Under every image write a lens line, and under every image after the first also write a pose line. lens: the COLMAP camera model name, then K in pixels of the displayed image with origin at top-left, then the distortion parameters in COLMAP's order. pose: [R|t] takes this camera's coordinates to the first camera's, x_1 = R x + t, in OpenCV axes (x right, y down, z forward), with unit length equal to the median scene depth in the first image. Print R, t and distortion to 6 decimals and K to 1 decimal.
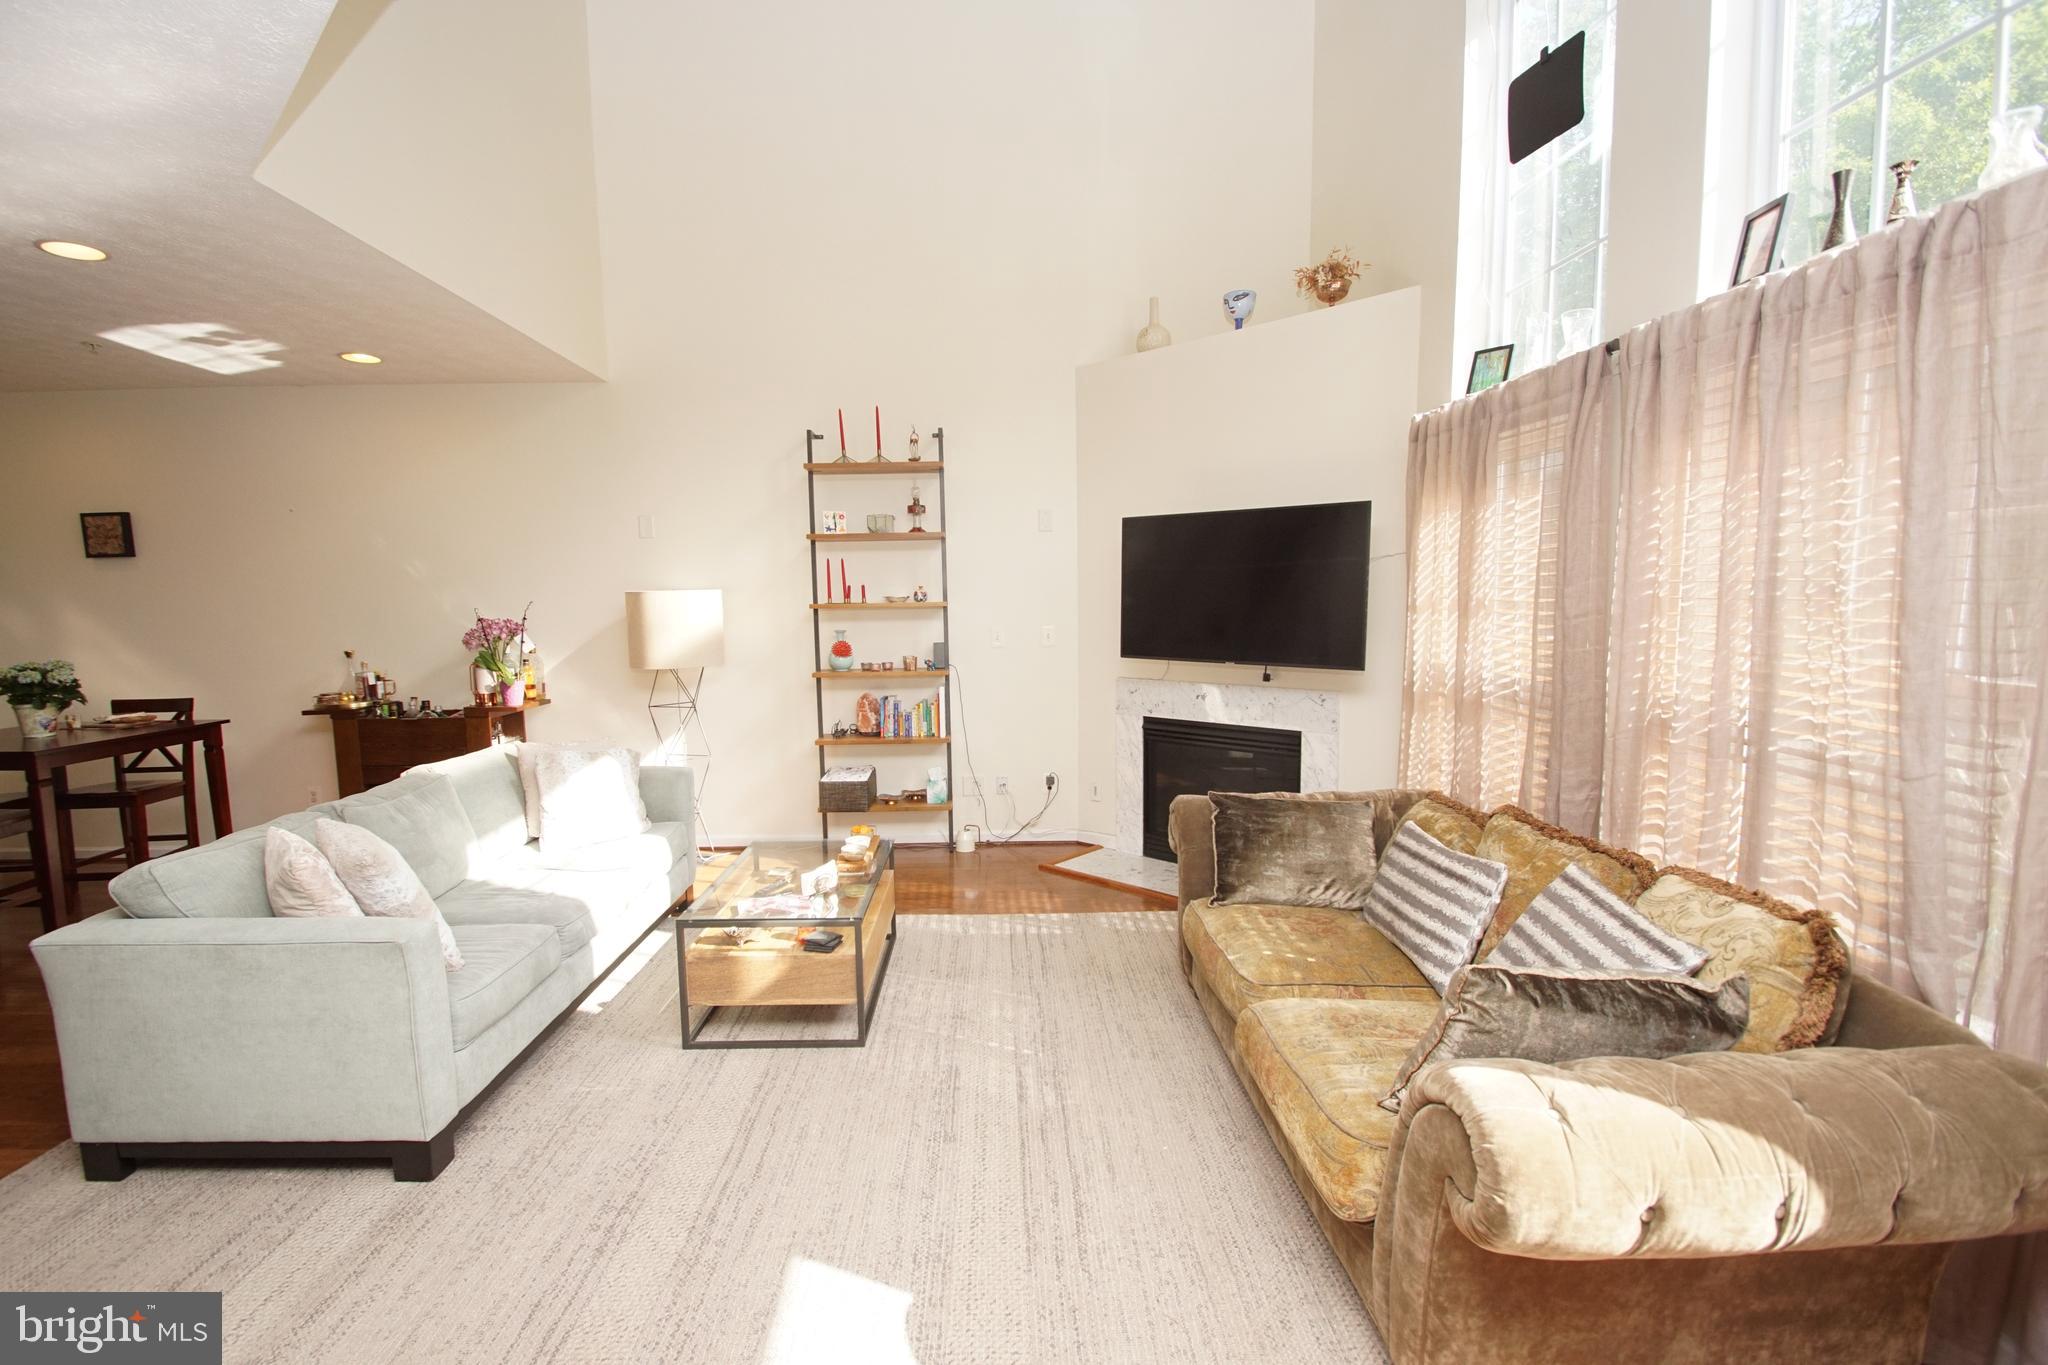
lens RADIAL K [[910.0, 0, 992.8], [0, 910.0, 685.2], [0, 0, 1]] dist [0.005191, -0.012240]
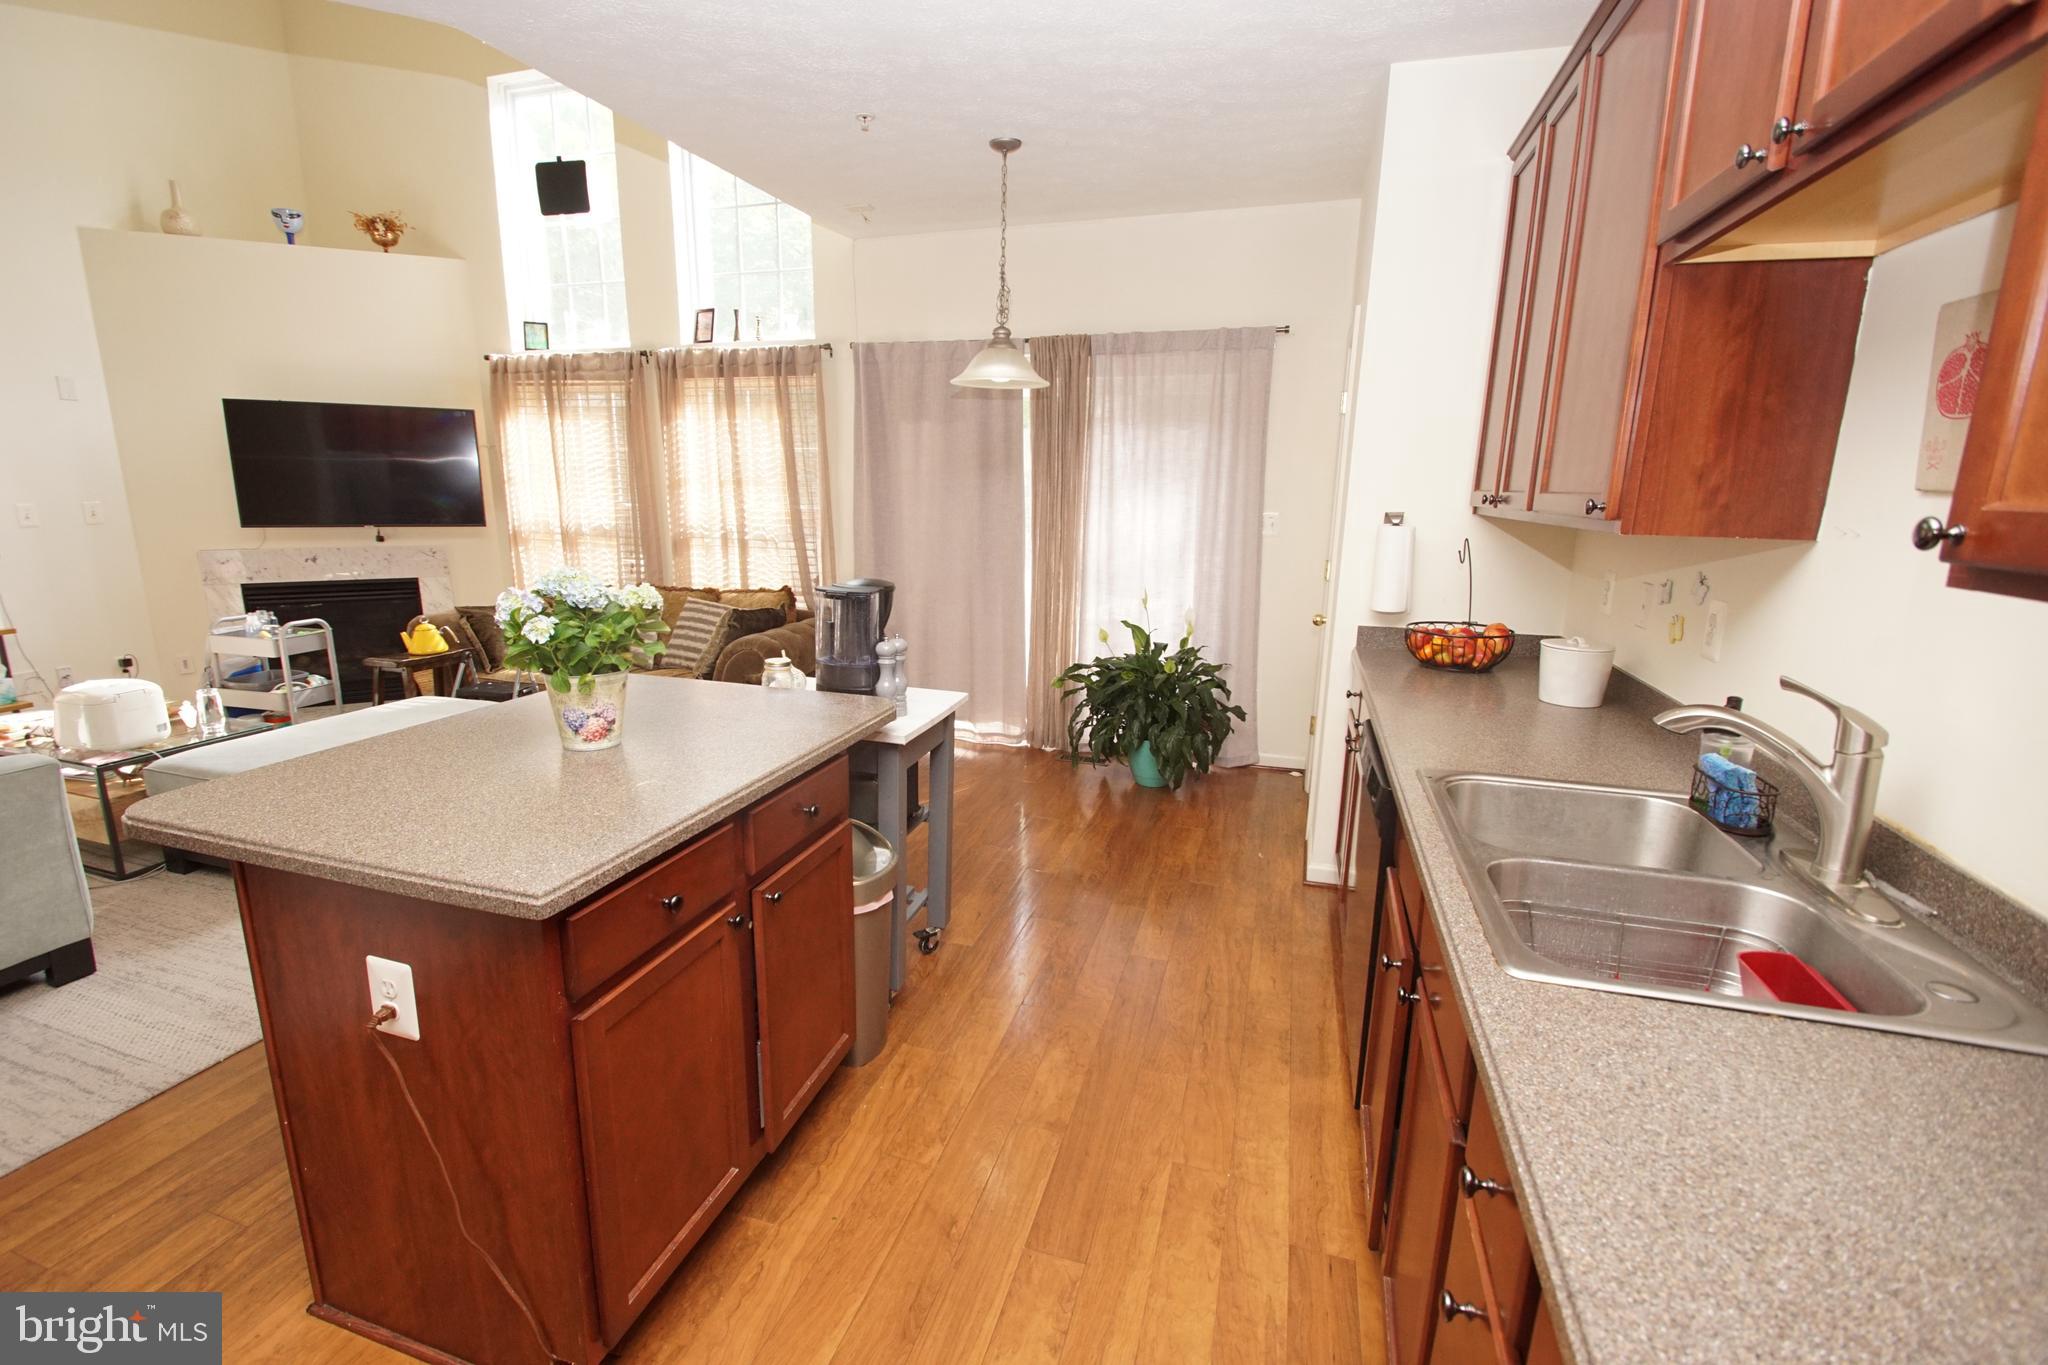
lens RADIAL K [[910.0, 0, 995.3], [0, 910.0, 687.6], [0, 0, 1]] dist [0.005191, -0.012240]
pose [[0.320173, -0.193025, 0.927486, -0.581924], [0.077670, 0.981075, 0.177365, 0.033571], [-0.944170, 0.015250, 0.329106, -0.216820]]
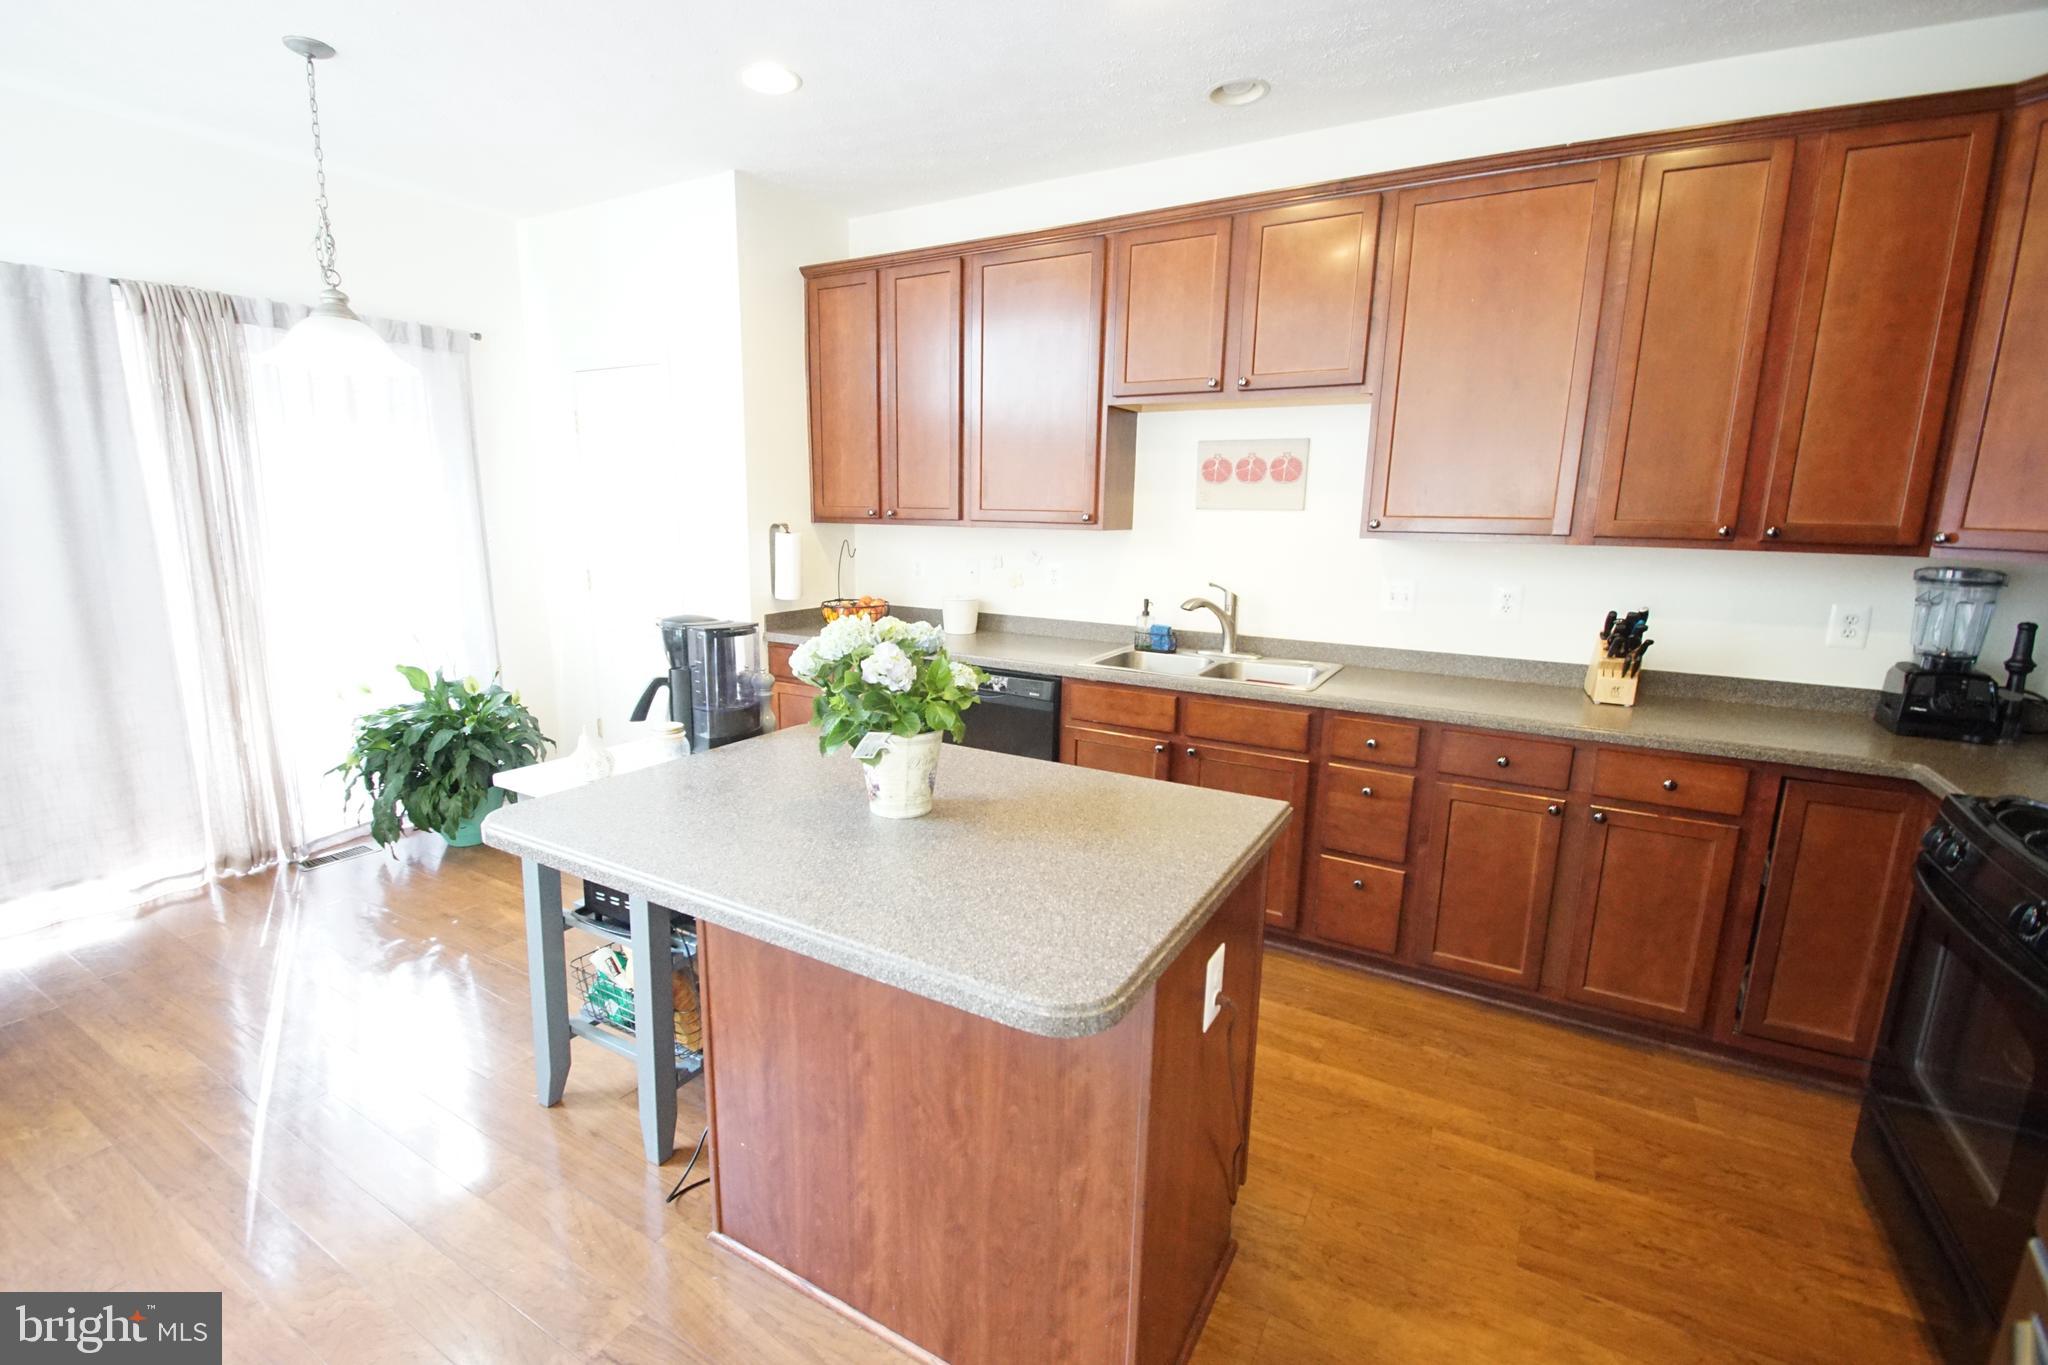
lens RADIAL K [[910.0, 0, 1019.4], [0, 910.0, 694.9], [0, 0, 1]] dist [0.005191, -0.012240]
pose [[-0.849319, -0.101305, 0.518067, -0.508908], [0.047448, 0.962789, 0.266055, -0.010465], [-0.525742, 0.250547, -0.812909, 0.293397]]
